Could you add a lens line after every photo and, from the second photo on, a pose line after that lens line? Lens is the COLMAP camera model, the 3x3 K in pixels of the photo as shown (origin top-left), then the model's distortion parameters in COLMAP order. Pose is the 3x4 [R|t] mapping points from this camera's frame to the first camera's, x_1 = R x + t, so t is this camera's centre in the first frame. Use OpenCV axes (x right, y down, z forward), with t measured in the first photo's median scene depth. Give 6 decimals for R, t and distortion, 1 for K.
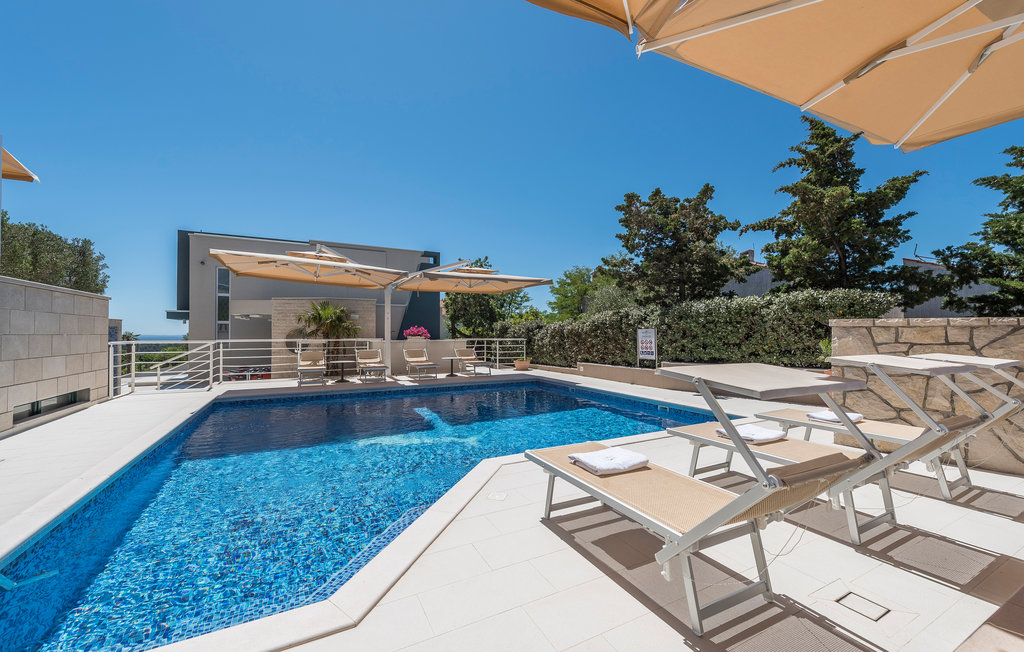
lens RADIAL K [[413.7, 0, 512.0], [0, 413.7, 326.0], [0, 0, 1]] dist [0.000993, 0.000011]
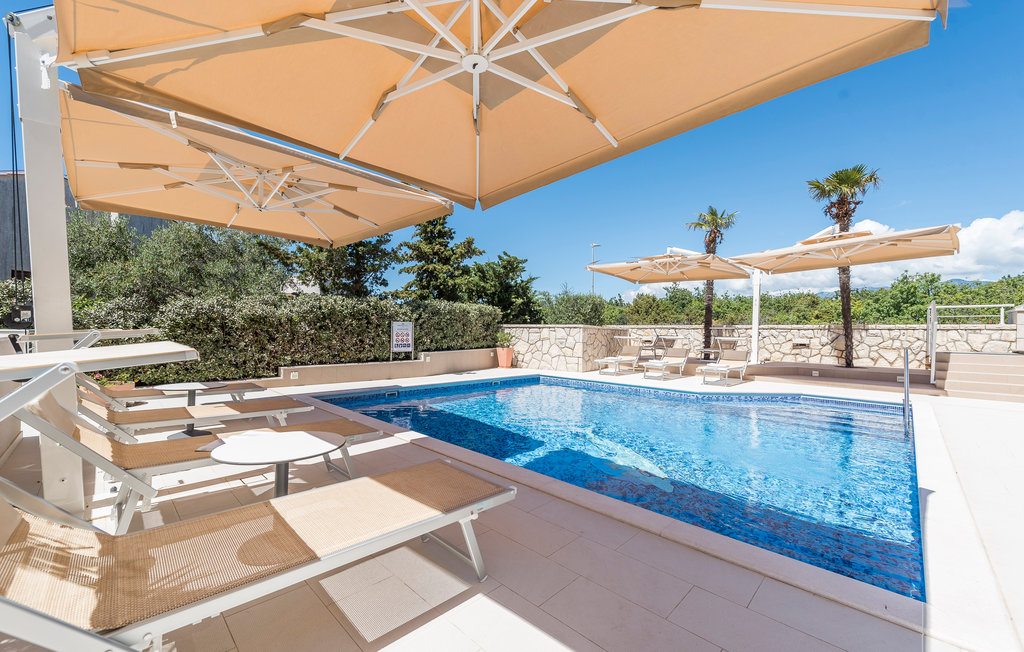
lens RADIAL K [[413.7, 0, 512.0], [0, 413.7, 326.0], [0, 0, 1]] dist [0.000993, 0.000011]
pose [[-0.303349, 0.008070, 0.952845, -0.728698], [-0.031772, 0.999322, -0.018578, 0.027905], [-0.952350, -0.035909, -0.302887, 1.066896]]
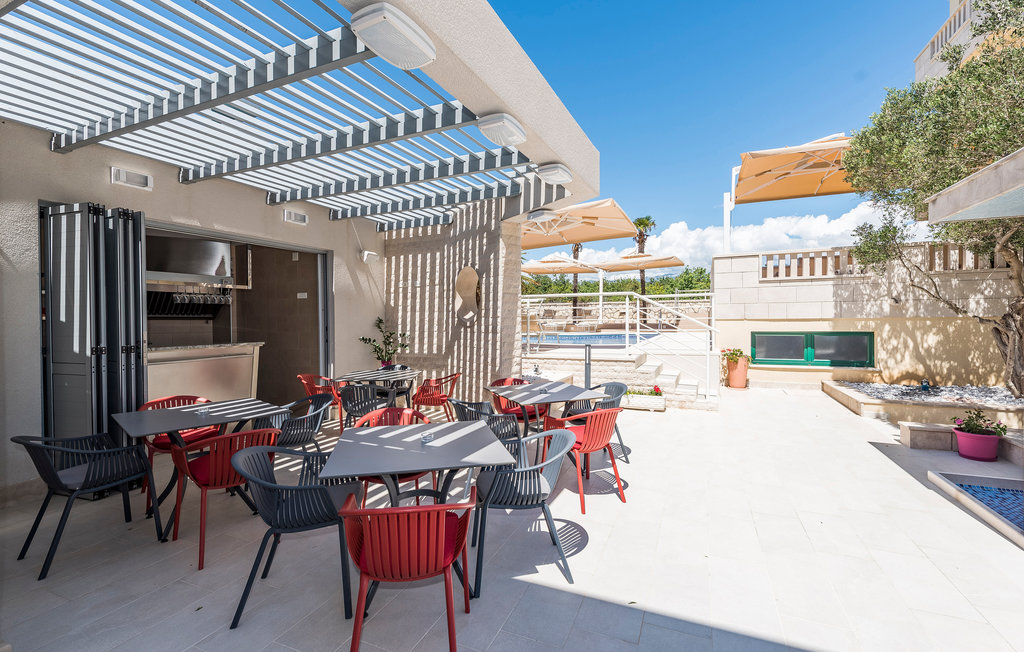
lens RADIAL K [[459.0, 0, 512.0], [0, 459.0, 326.0], [0, 0, 1]] dist [-0.000432, -0.000008]
pose [[-0.628550, -0.001114, 0.777768, -1.208663], [0.001215, 0.999996, 0.002414, 0.087145], [-0.777768, 0.002462, -0.628547, 1.697553]]
